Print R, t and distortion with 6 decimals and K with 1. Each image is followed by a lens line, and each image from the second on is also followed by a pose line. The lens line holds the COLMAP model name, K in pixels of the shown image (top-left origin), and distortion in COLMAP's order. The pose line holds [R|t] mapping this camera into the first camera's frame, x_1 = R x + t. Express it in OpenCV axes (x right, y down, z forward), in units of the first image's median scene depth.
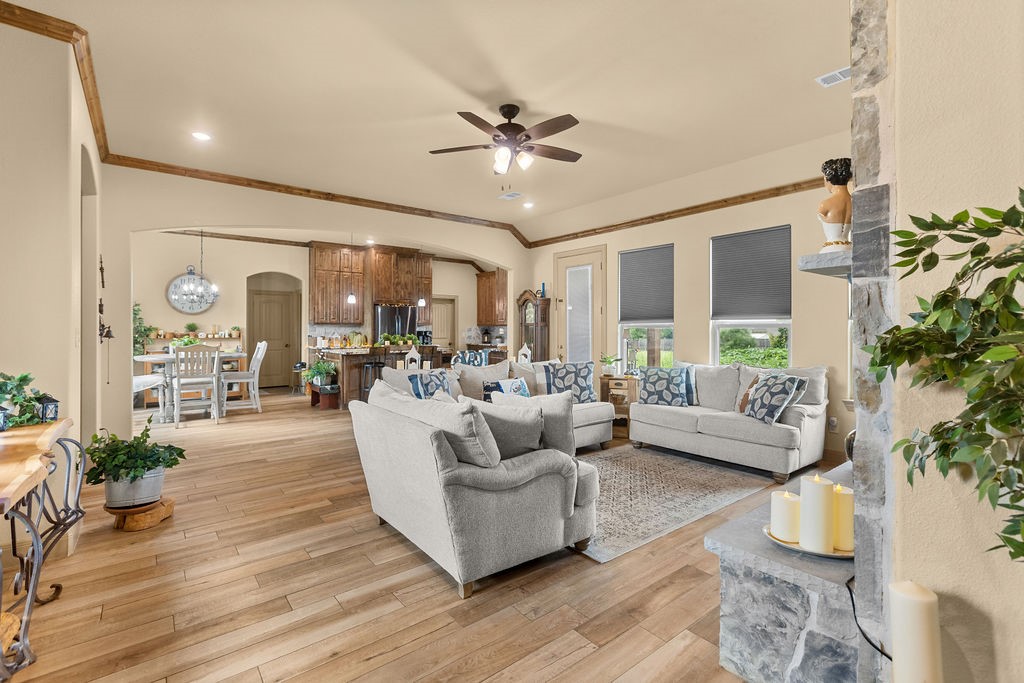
lens RADIAL K [[460.8, 0, 513.5], [0, 460.8, 329.2], [0, 0, 1]] dist [0.001313, 0.000183]
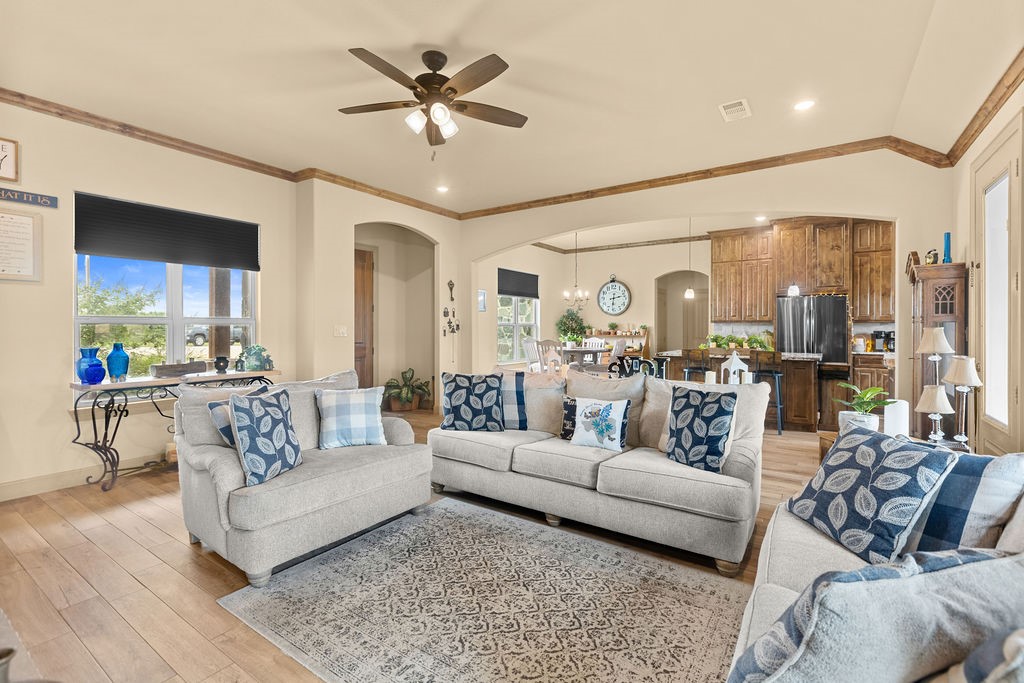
lens RADIAL K [[460.8, 0, 513.5], [0, 460.8, 329.2], [0, 0, 1]] dist [0.001313, 0.000183]
pose [[0.299458, 0.003702, -0.954102, 0.523387], [-0.003067, 0.999991, 0.002917, 0.001281], [0.954104, 0.002053, 0.299467, 0.568595]]
